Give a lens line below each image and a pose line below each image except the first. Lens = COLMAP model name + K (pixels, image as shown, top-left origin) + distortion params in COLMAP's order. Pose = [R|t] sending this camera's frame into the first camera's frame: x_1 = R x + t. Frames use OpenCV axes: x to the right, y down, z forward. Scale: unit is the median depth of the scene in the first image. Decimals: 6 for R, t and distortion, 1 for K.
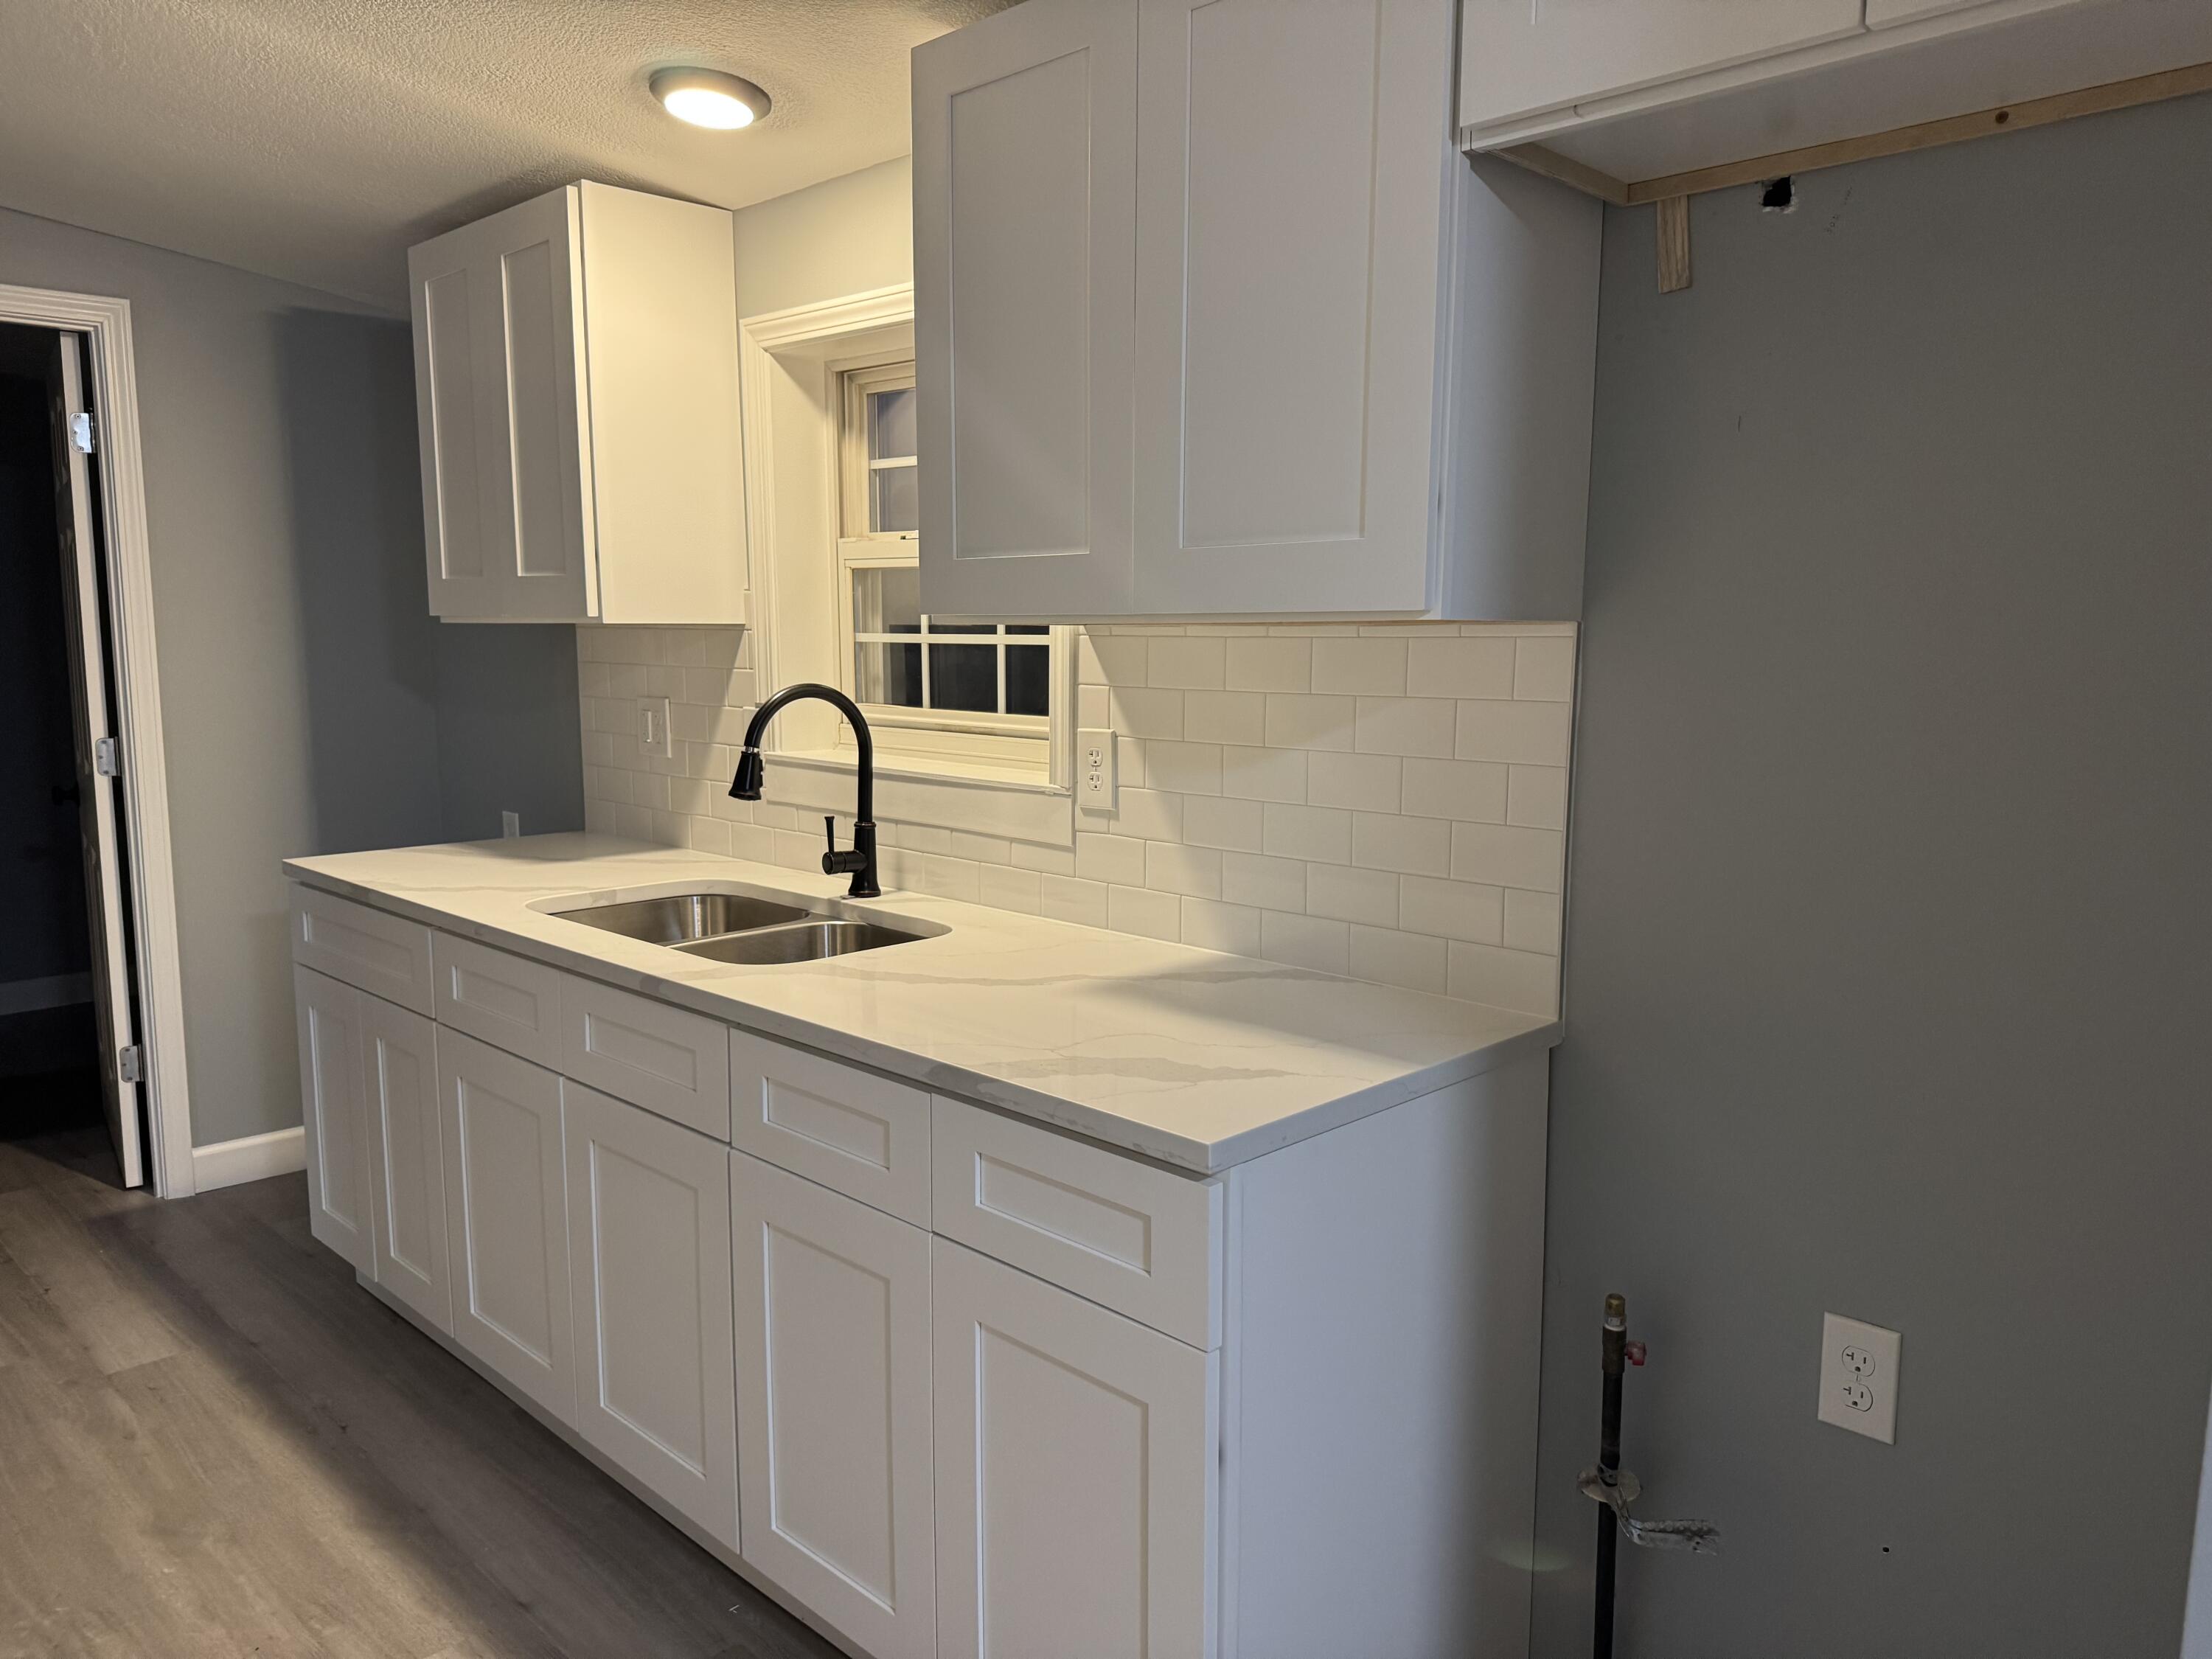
lens RADIAL K [[1551.1, 0, 1106.0], [0, 1551.1, 829.5], [0, 0, 1]] dist [-0.030045, -0.000109]
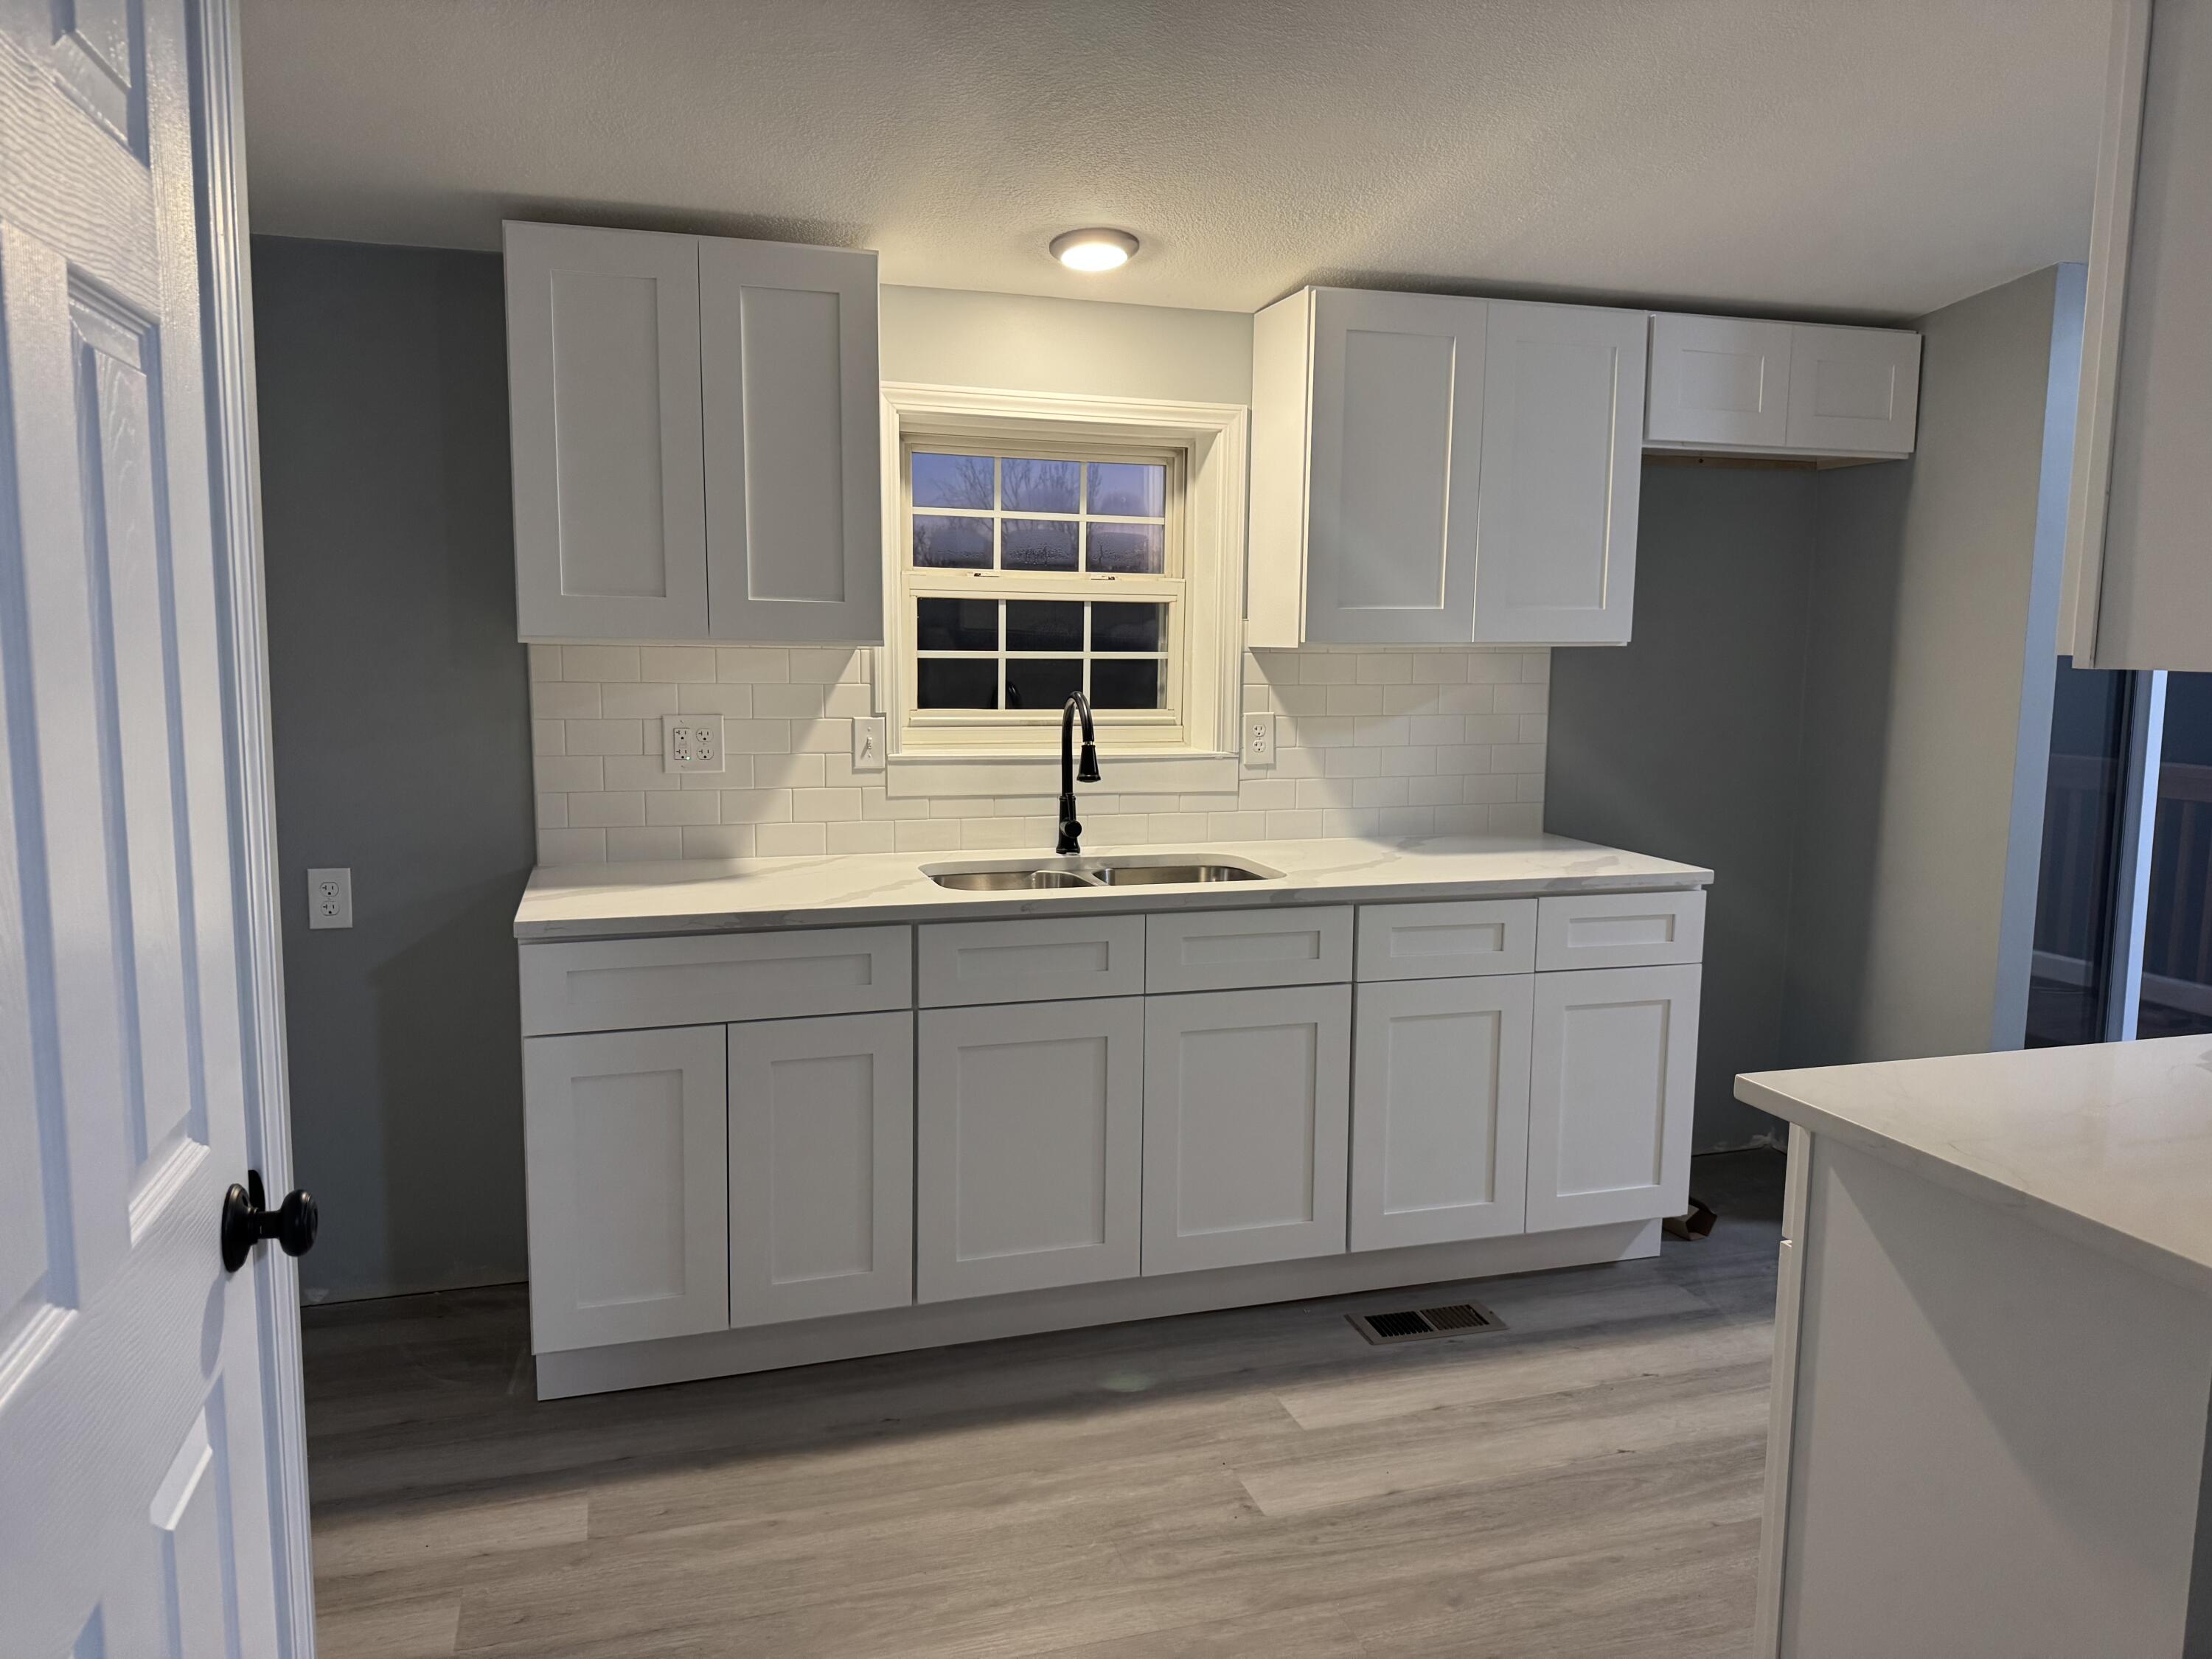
lens RADIAL K [[1551.1, 0, 1106.0], [0, 1551.1, 829.5], [0, 0, 1]] dist [-0.030045, -0.000109]
pose [[0.500187, -0.123482, 0.857068, -1.385409], [0.108756, 0.990901, 0.079293, -0.085792], [-0.859061, 0.053550, 0.509065, 0.333847]]
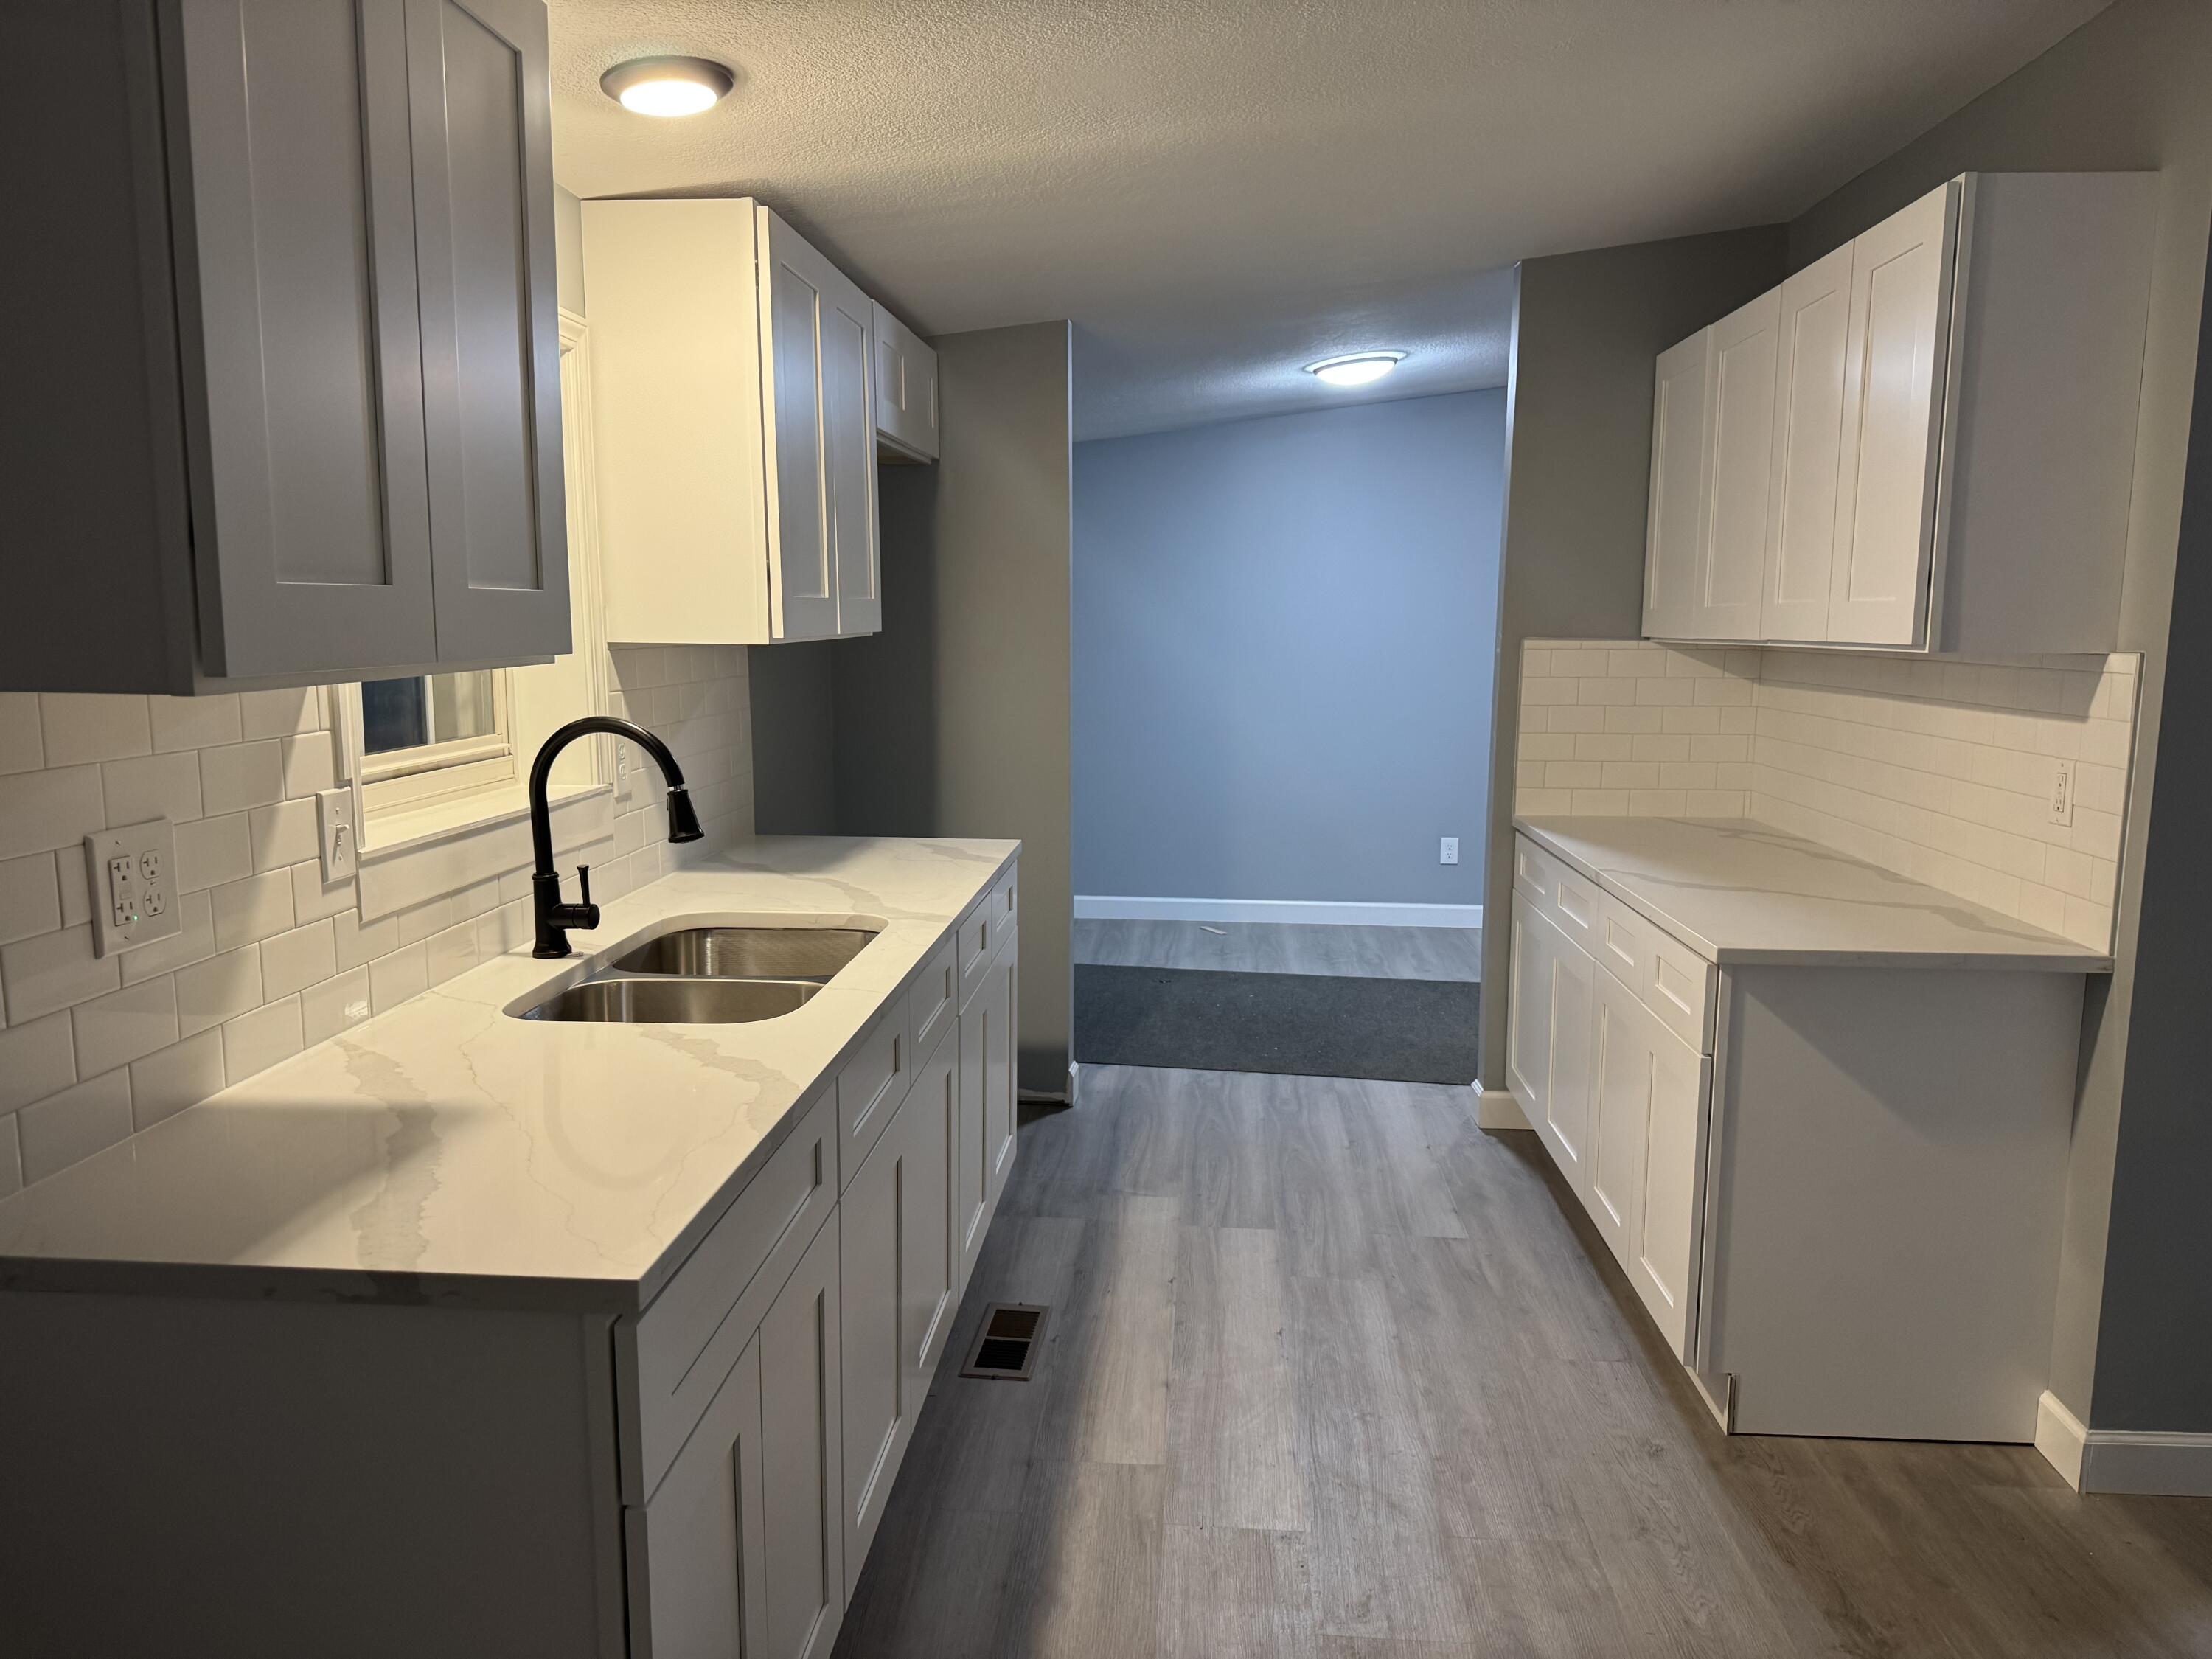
lens RADIAL K [[1551.1, 0, 1106.0], [0, 1551.1, 829.5], [0, 0, 1]] dist [-0.030045, -0.000109]
pose [[-0.640272, -0.120257, 0.758676, -1.132840], [0.093355, 0.968166, 0.232248, -0.223958], [-0.762454, 0.219528, -0.608663, 1.399508]]
